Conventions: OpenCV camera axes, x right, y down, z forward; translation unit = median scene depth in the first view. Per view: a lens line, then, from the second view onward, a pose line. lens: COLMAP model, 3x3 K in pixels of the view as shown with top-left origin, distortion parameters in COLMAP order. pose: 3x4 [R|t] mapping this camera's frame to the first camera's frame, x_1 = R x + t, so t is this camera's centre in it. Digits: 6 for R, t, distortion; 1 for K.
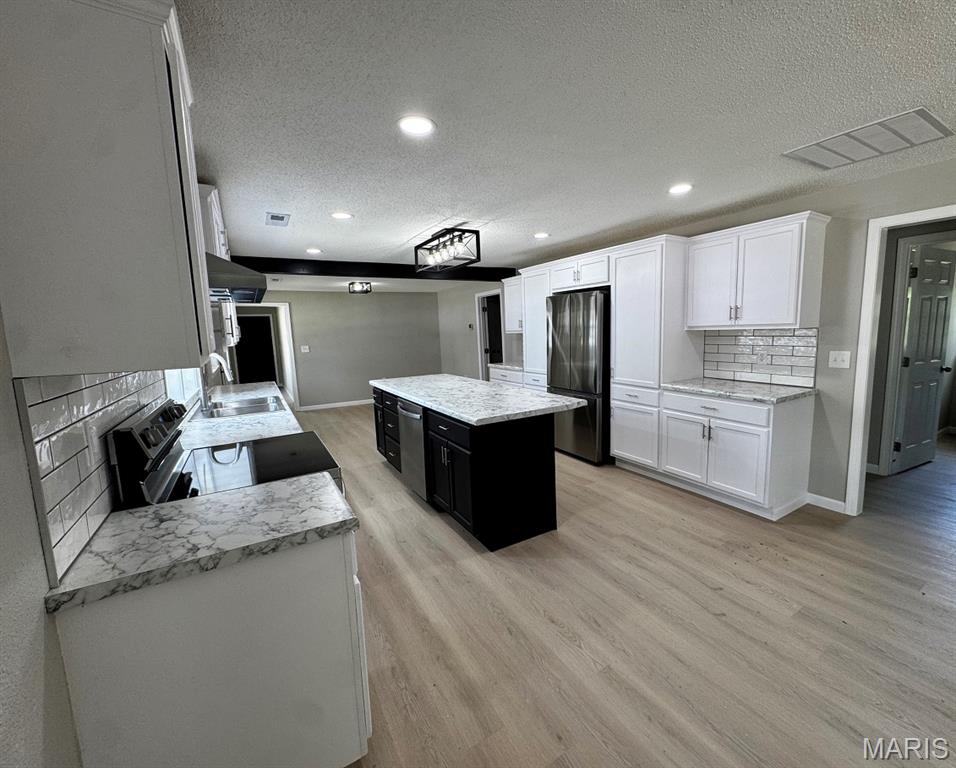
lens RADIAL K [[402.6, 0, 508.1], [0, 402.6, 381.4], [0, 0, 1]] dist [-0.004199, 0.000318]
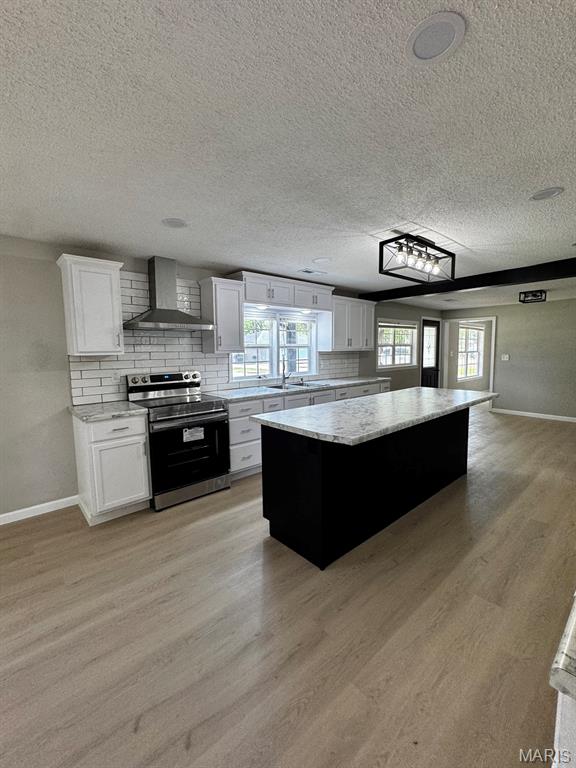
lens RADIAL K [[332.5, 0, 293.6], [0, 332.5, 379.2], [0, 0, 1]] dist [0.002762, 0.000506]
pose [[0.179174, 0.119543, -0.976528, 0.760859], [-0.123716, 0.987449, 0.098180, -0.109077], [0.976008, 0.103221, 0.191715, 0.747139]]
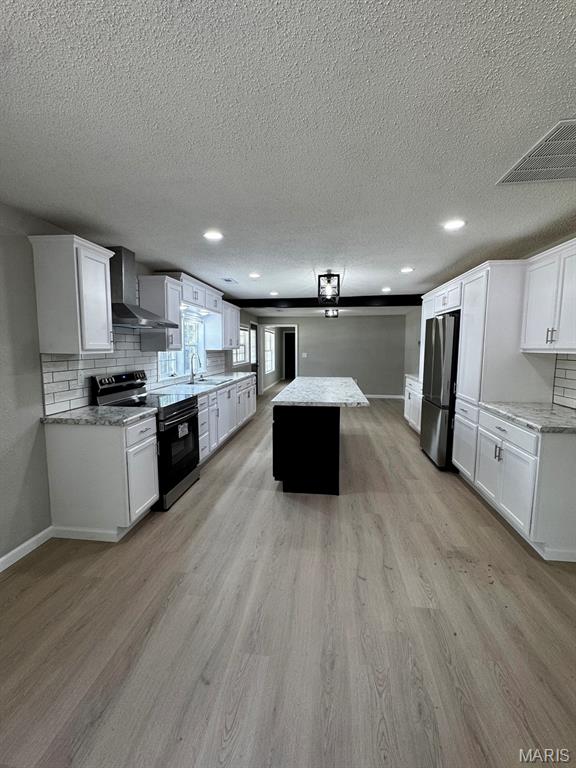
lens RADIAL K [[332.5, 0, 295.7], [0, 332.5, 379.1], [0, 0, 1]] dist [0.002762, 0.000506]
pose [[0.787468, 0.094306, -0.609099, 0.636070], [-0.108123, 0.994037, 0.014119, -0.015992], [0.606798, 0.054739, 0.792969, 0.017155]]
